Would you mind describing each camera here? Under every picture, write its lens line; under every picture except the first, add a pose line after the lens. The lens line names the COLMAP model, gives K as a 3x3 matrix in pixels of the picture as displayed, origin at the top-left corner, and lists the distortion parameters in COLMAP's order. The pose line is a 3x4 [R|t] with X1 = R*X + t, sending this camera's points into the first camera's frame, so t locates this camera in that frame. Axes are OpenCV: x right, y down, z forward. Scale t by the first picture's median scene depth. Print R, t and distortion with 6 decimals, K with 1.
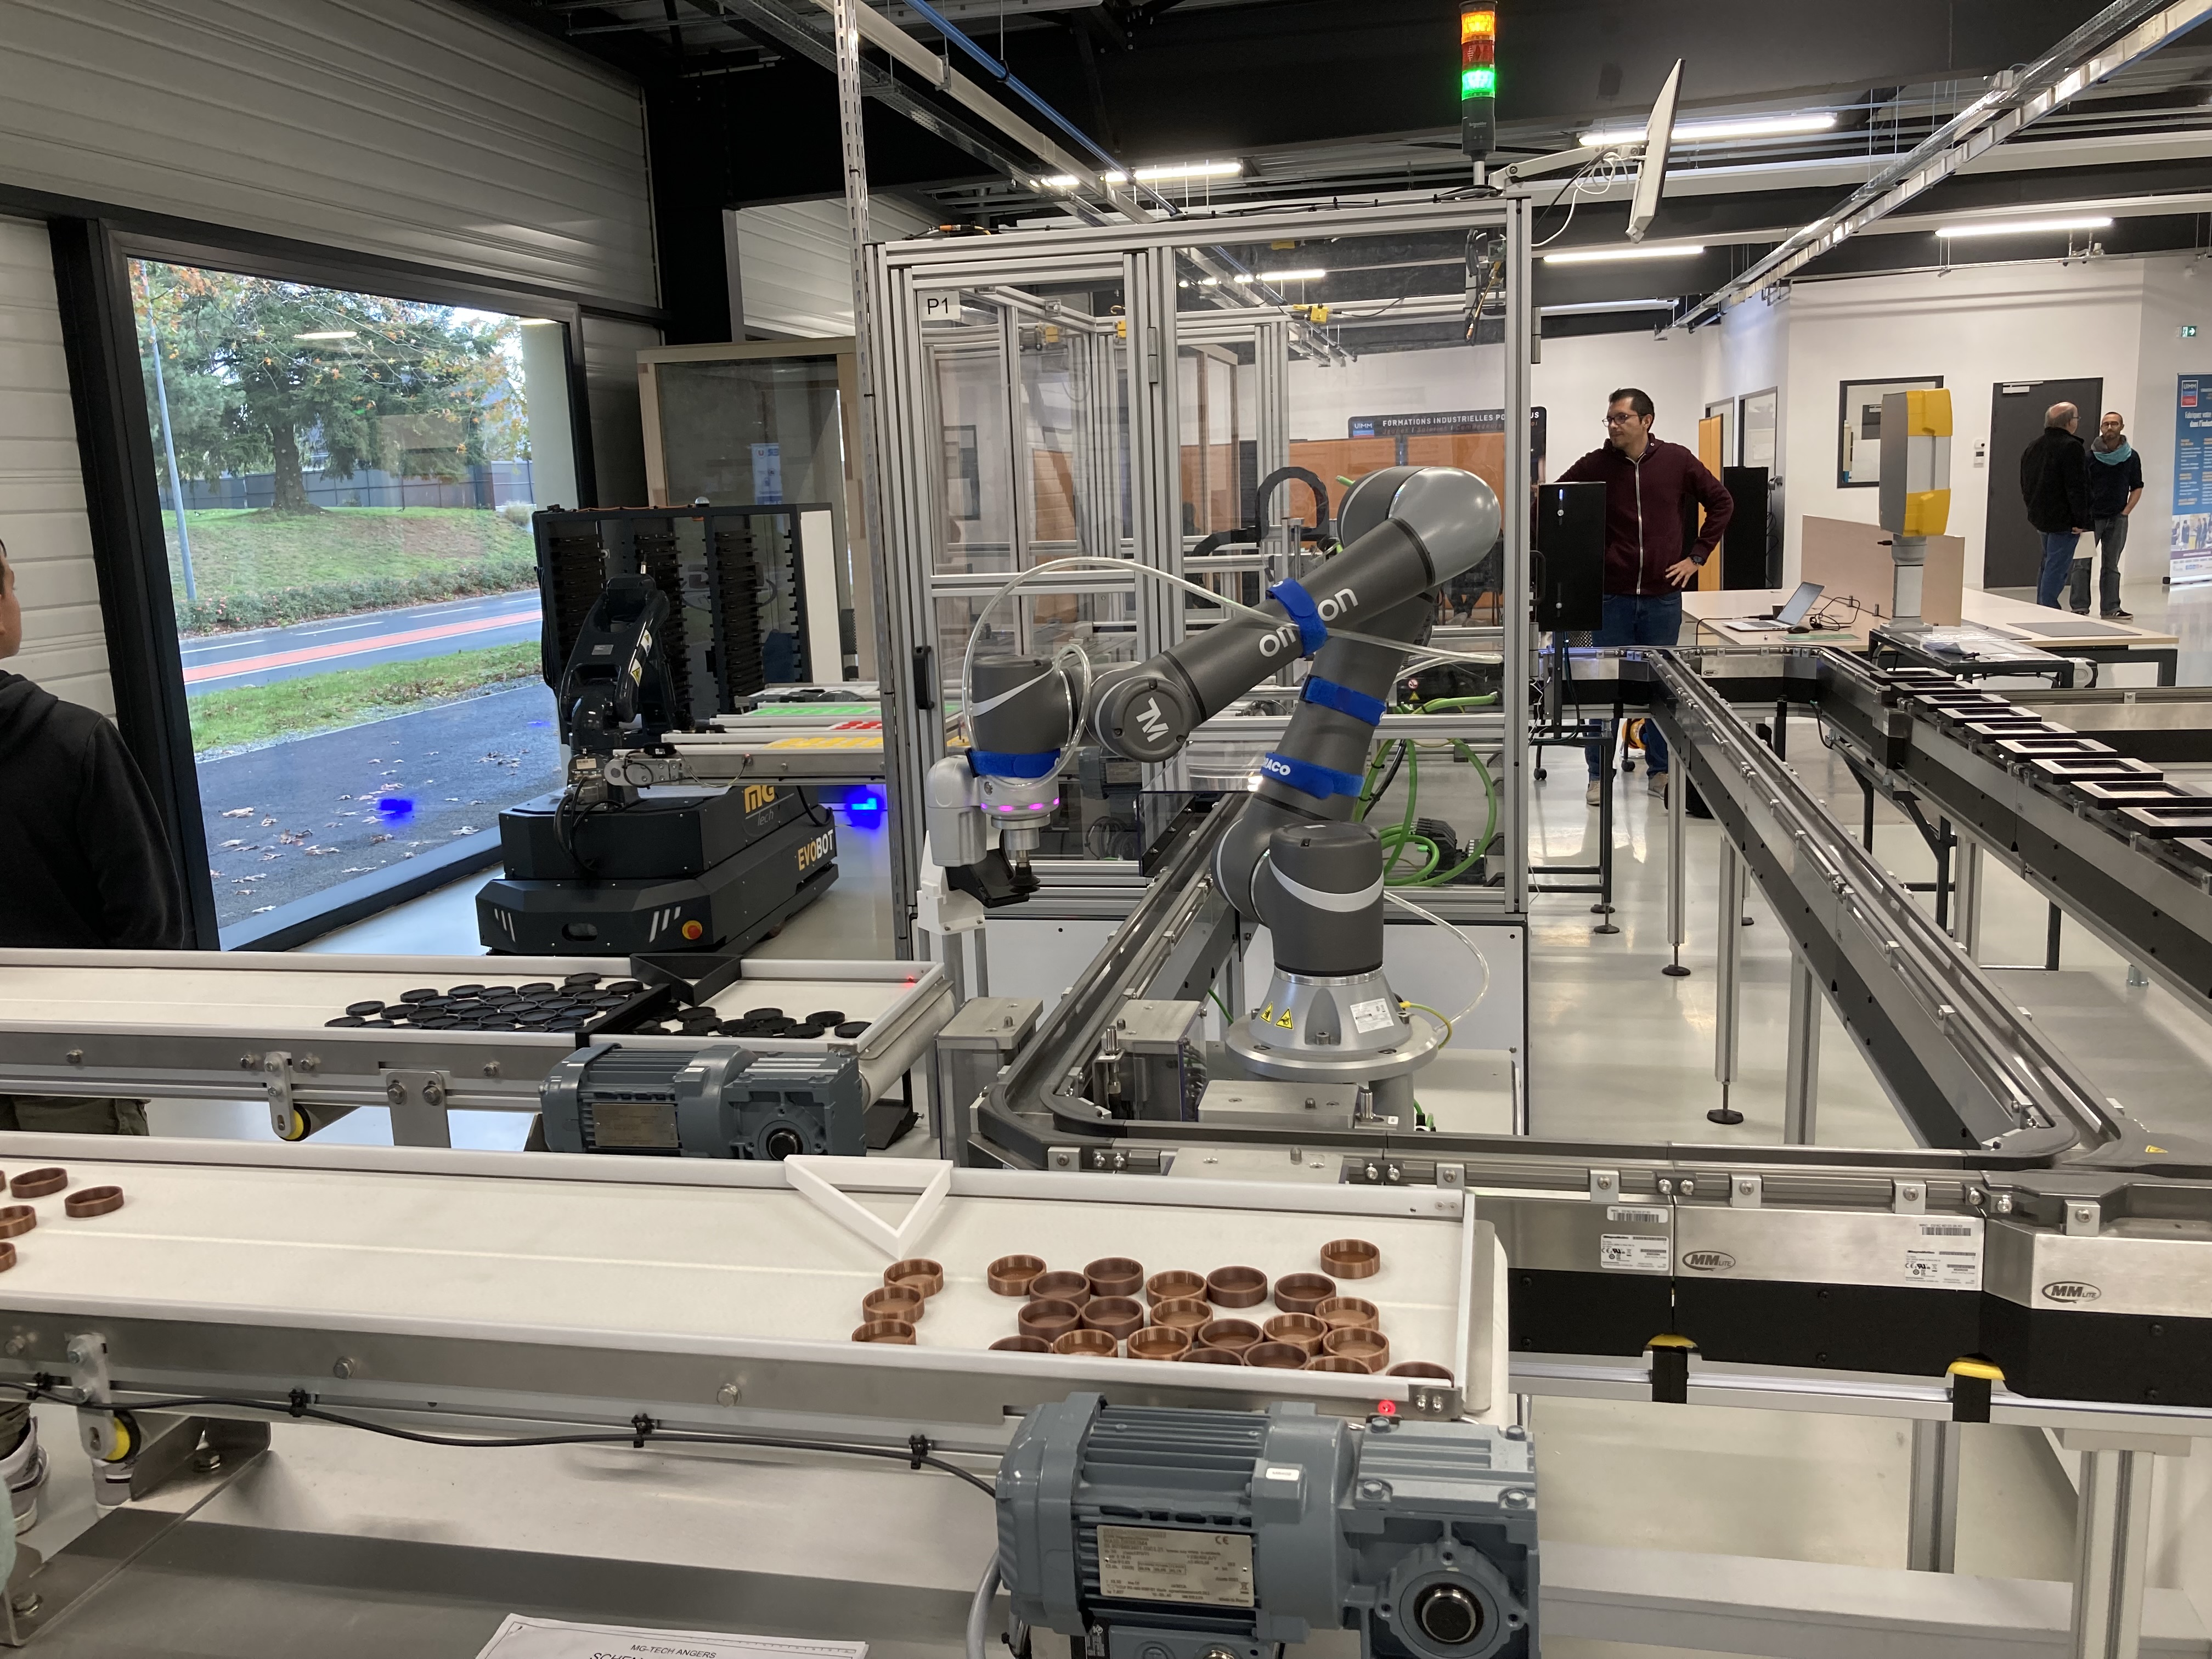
lens RADIAL K [[1862.3, 0, 1102.3], [0, 1862.3, 833.5], [0, 0, 1]] dist [0.029079, -0.039066]
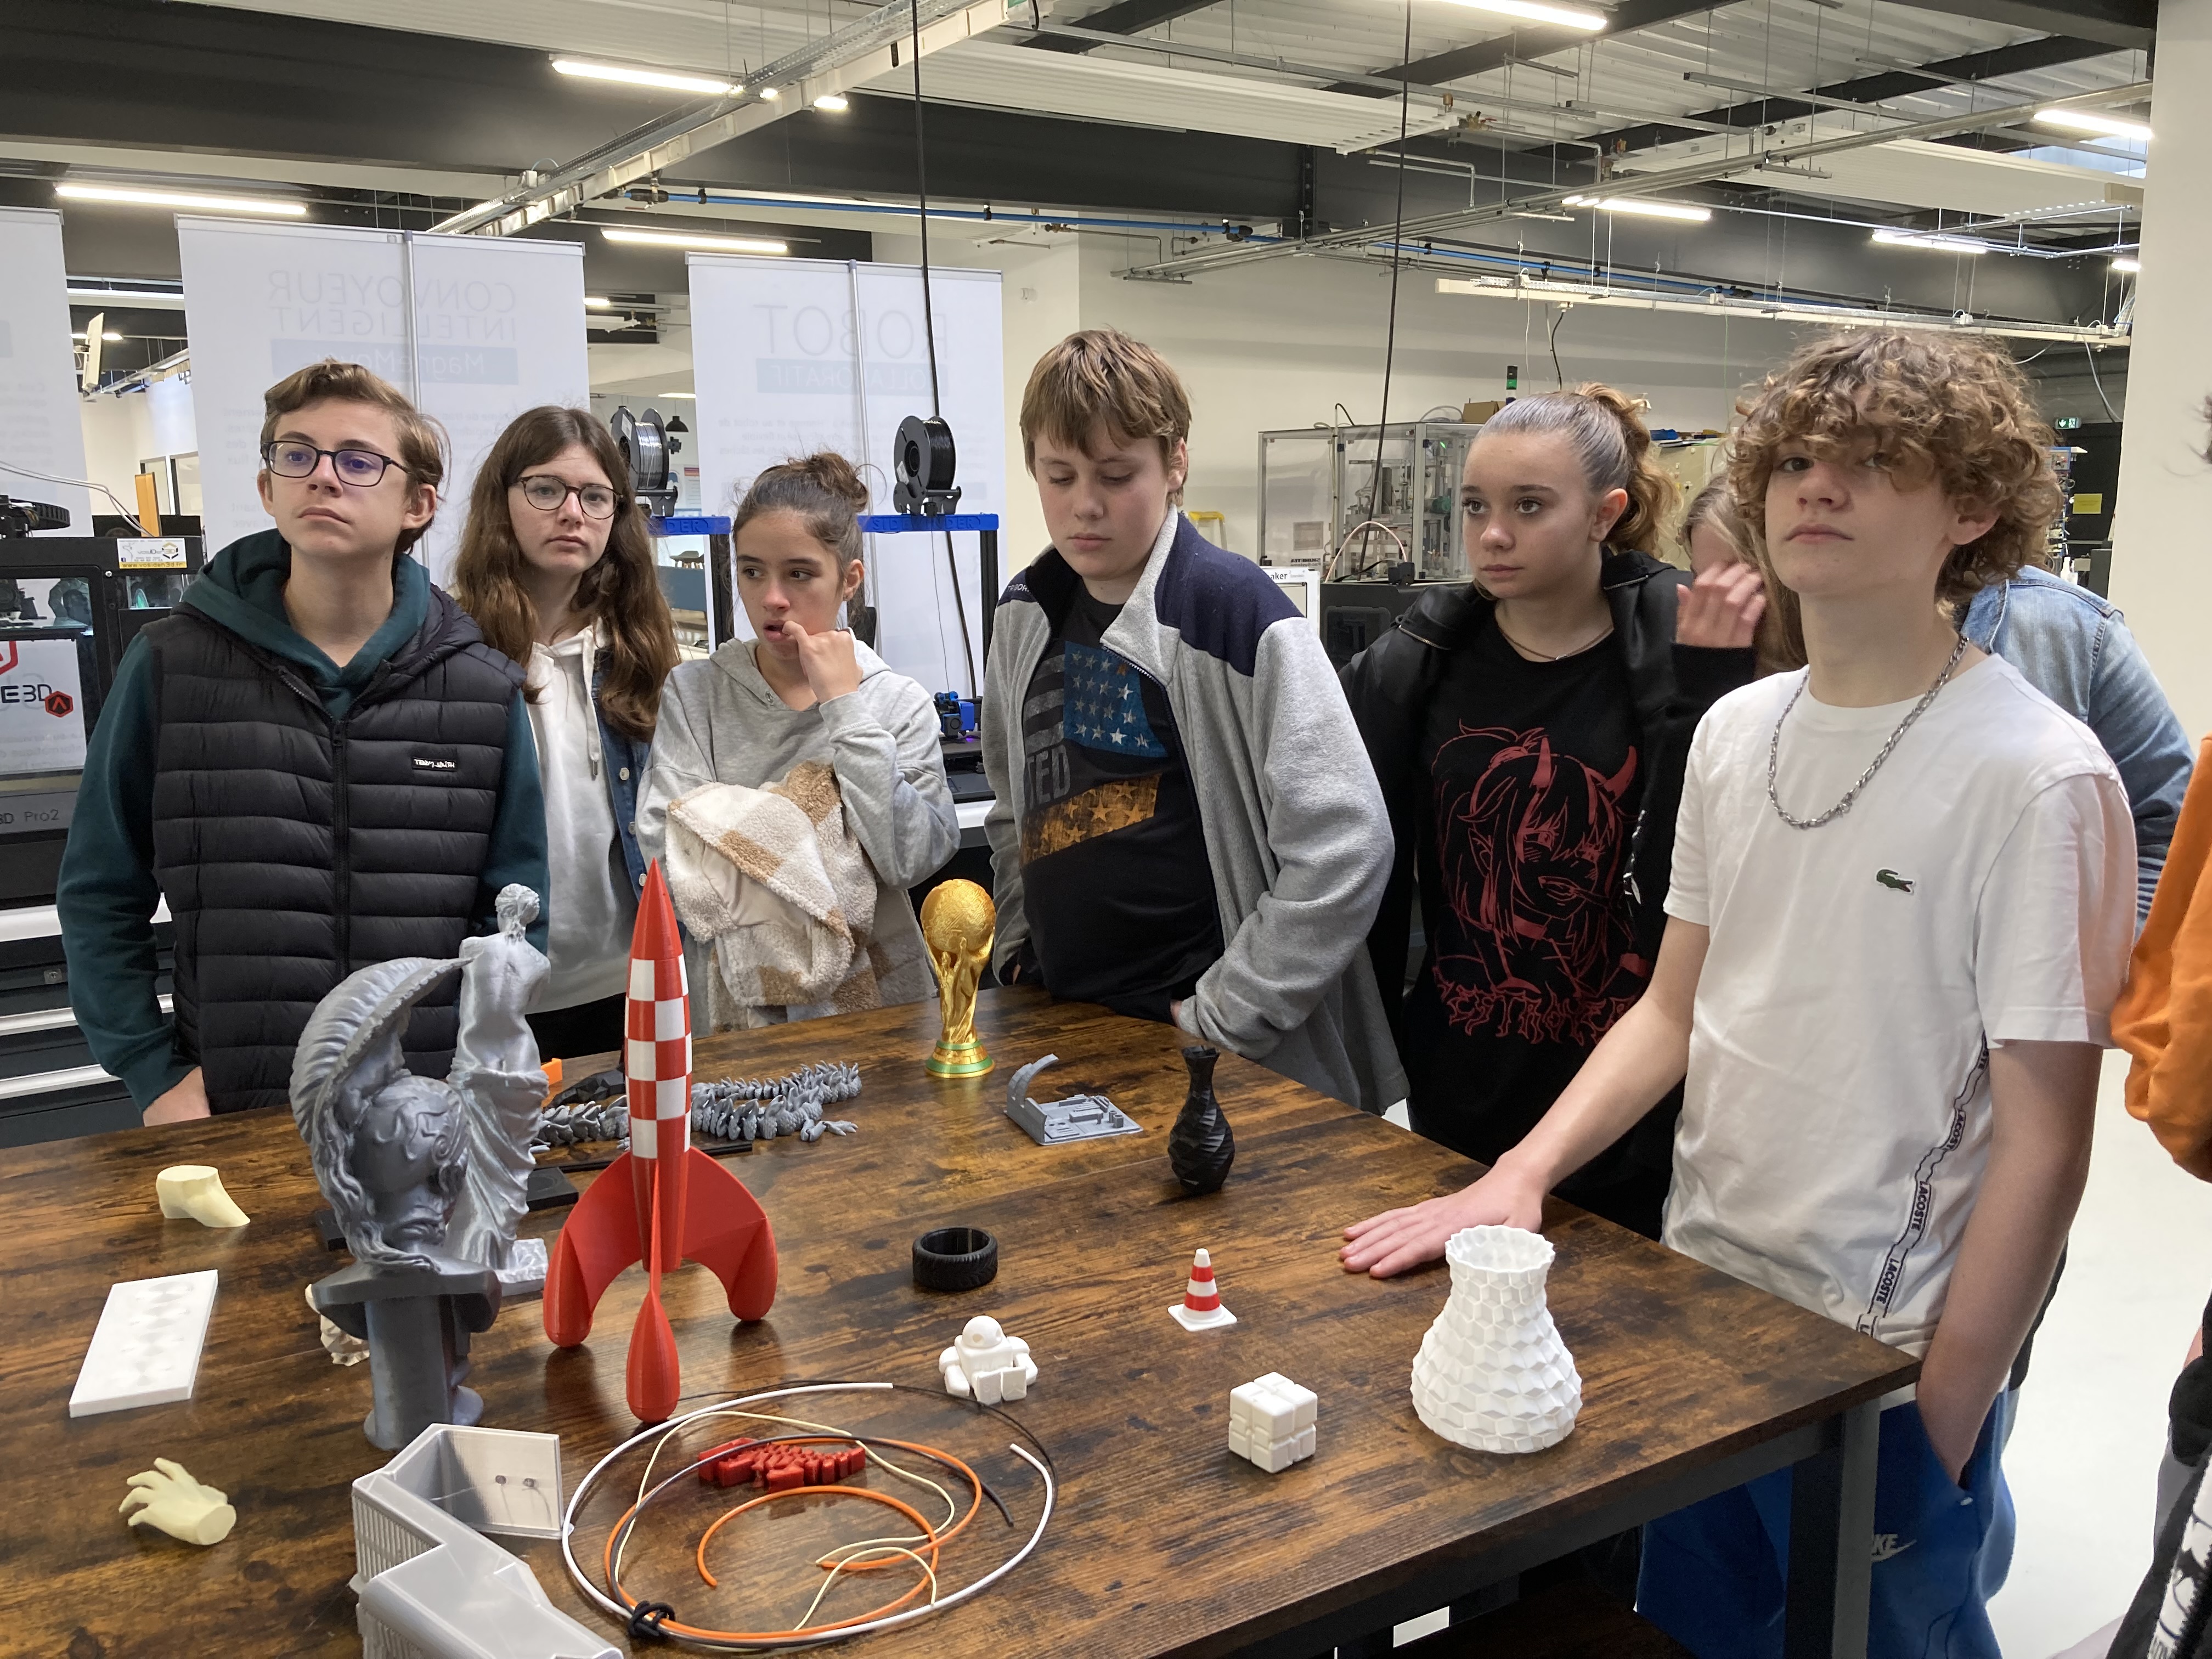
lens RADIAL K [[1862.3, 0, 1104.1], [0, 1862.3, 832.7], [0, 0, 1]] dist [0.029079, -0.039066]
pose [[0.716341, -0.086723, 0.692340, -0.215328], [0.105259, 0.994322, 0.015642, 0.133558], [-0.689765, 0.061670, 0.721402, -0.696346]]
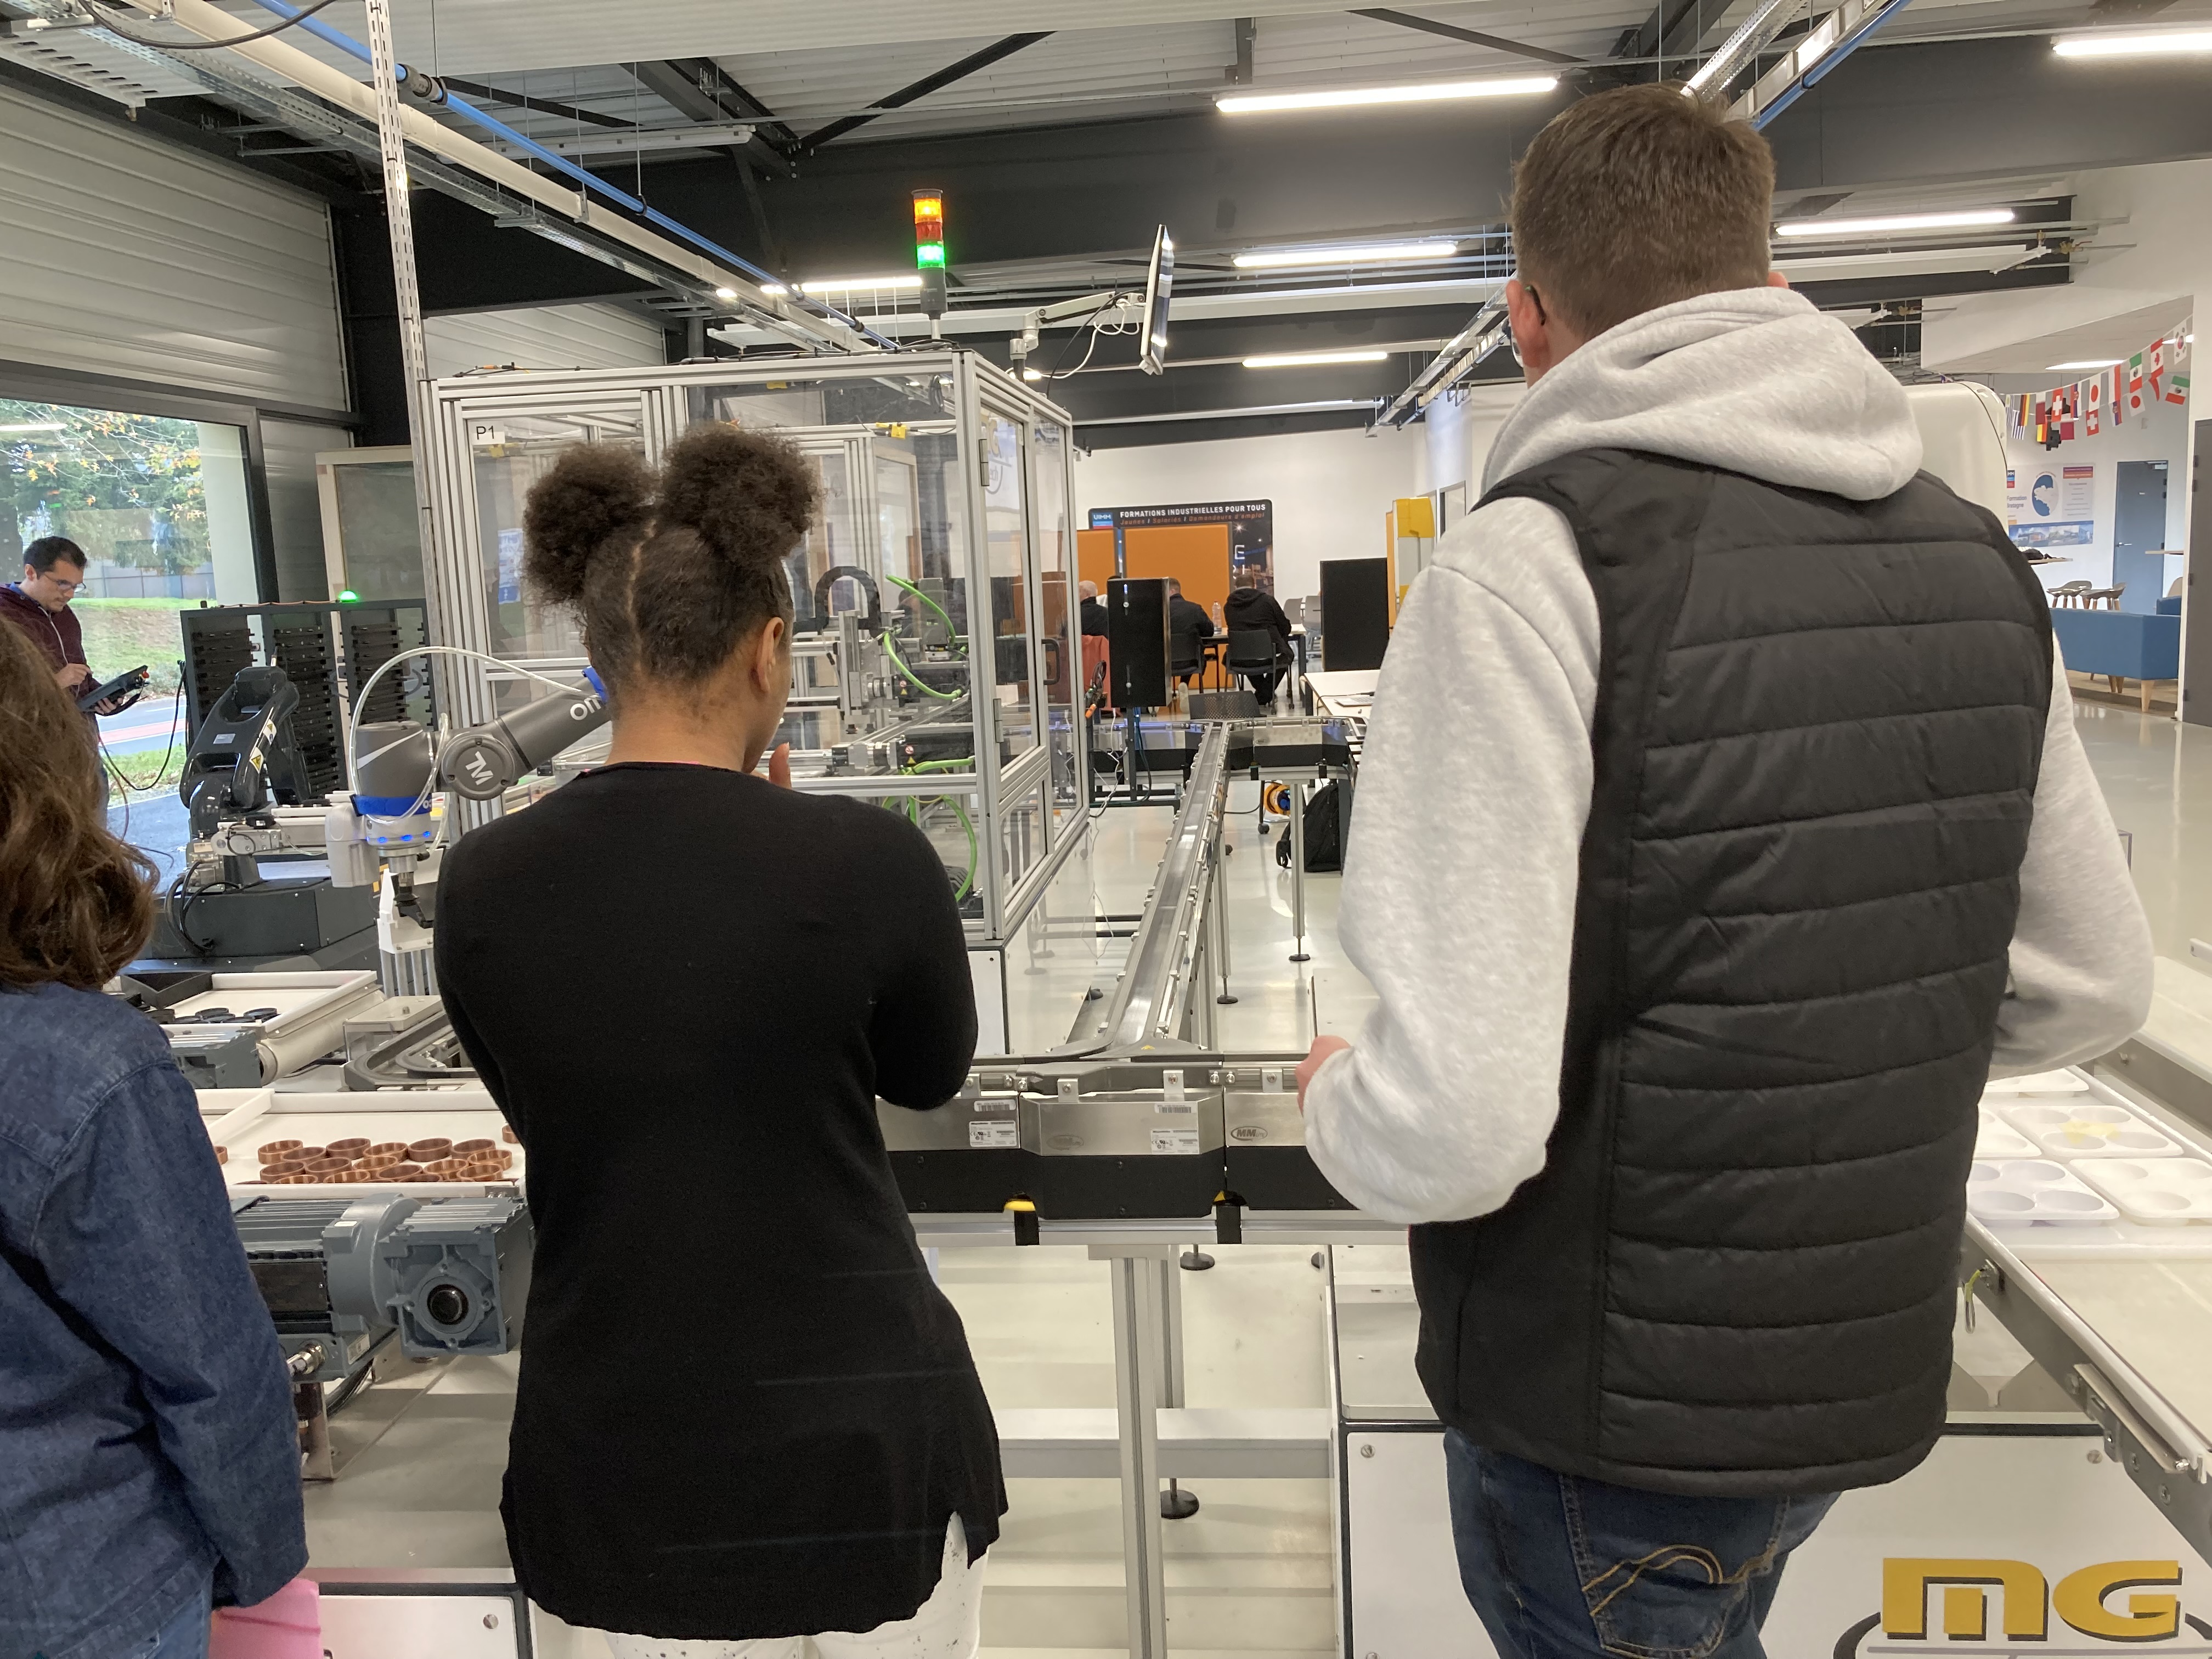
lens RADIAL K [[1862.3, 0, 1107.3], [0, 1862.3, 827.1], [0, 0, 1]] dist [0.029079, -0.039066]
pose [[0.993159, -0.021265, 0.114821, 0.066750], [0.026785, 0.998548, -0.046746, 0.011614], [-0.113660, 0.049502, 0.992286, -0.078999]]
